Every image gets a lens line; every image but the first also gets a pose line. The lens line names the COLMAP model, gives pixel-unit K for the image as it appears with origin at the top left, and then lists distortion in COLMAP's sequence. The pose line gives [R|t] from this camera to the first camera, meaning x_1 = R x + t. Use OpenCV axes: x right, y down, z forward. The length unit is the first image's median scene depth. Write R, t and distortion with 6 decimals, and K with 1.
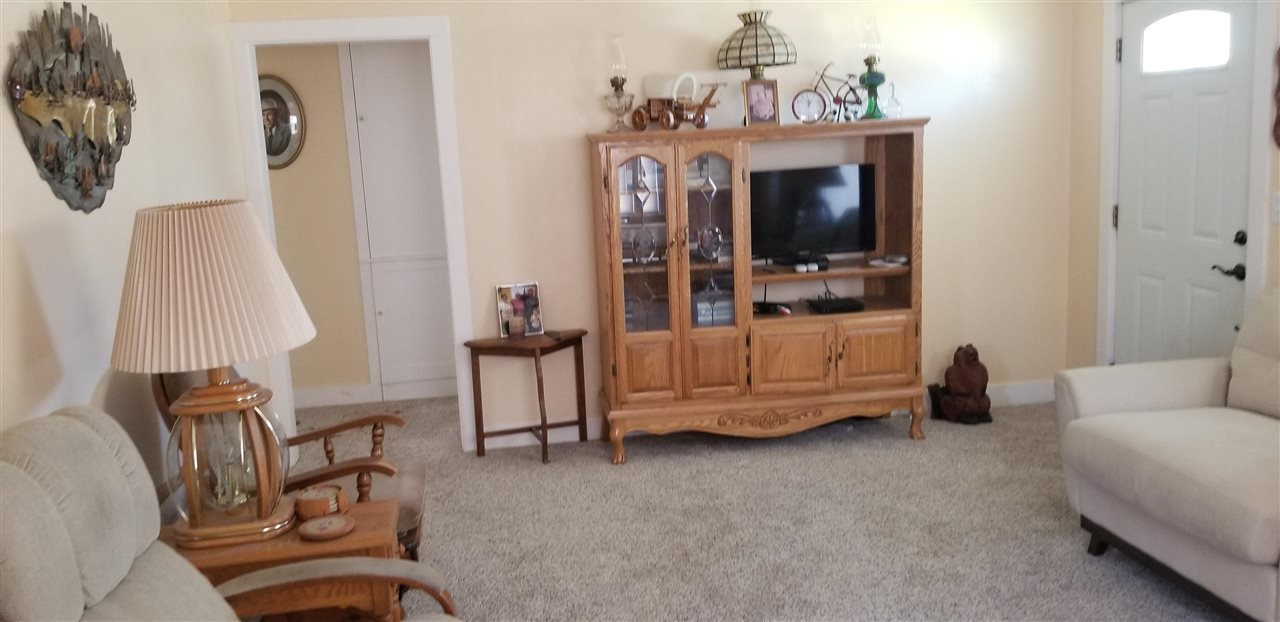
lens RADIAL K [[1022.5, 0, 639.5], [0, 1022.5, 316.3], [0, 0, 1]] dist [0.060030, -0.086697]
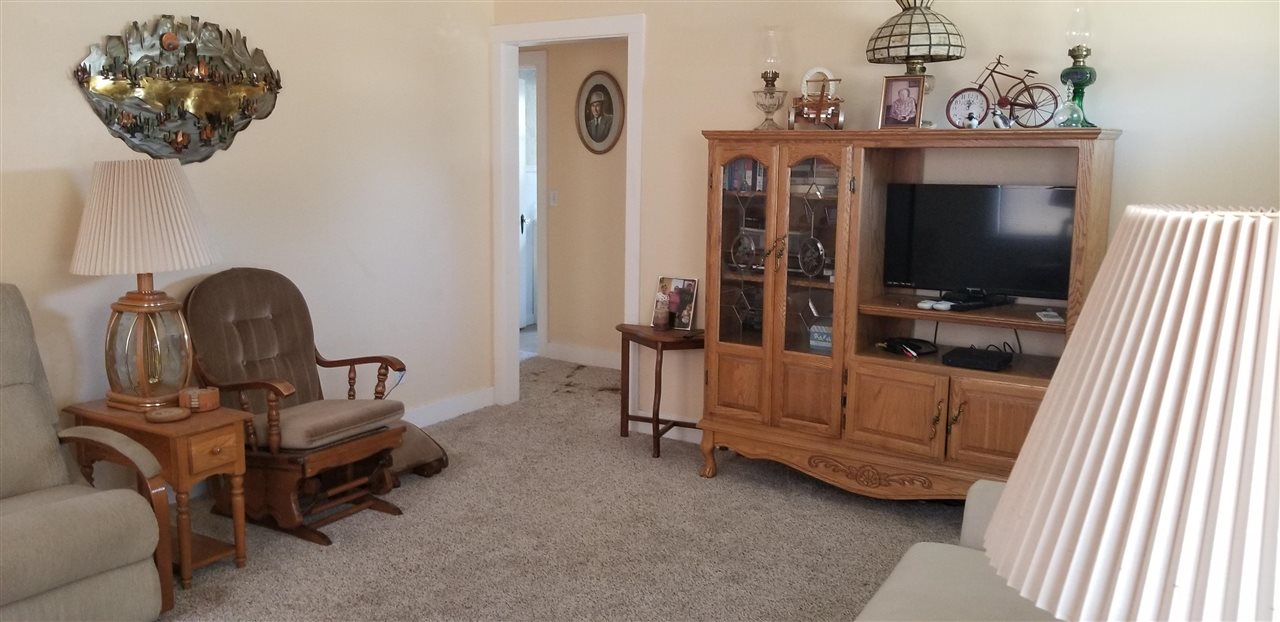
lens RADIAL K [[1022.5, 0, 637.4], [0, 1022.5, 303.9], [0, 0, 1]] dist [0.060030, -0.086697]
pose [[0.733000, 0.154713, -0.662401, 0.536482], [-0.164001, 0.985260, 0.048641, -0.049646], [0.660163, 0.072981, 0.747569, 0.233188]]
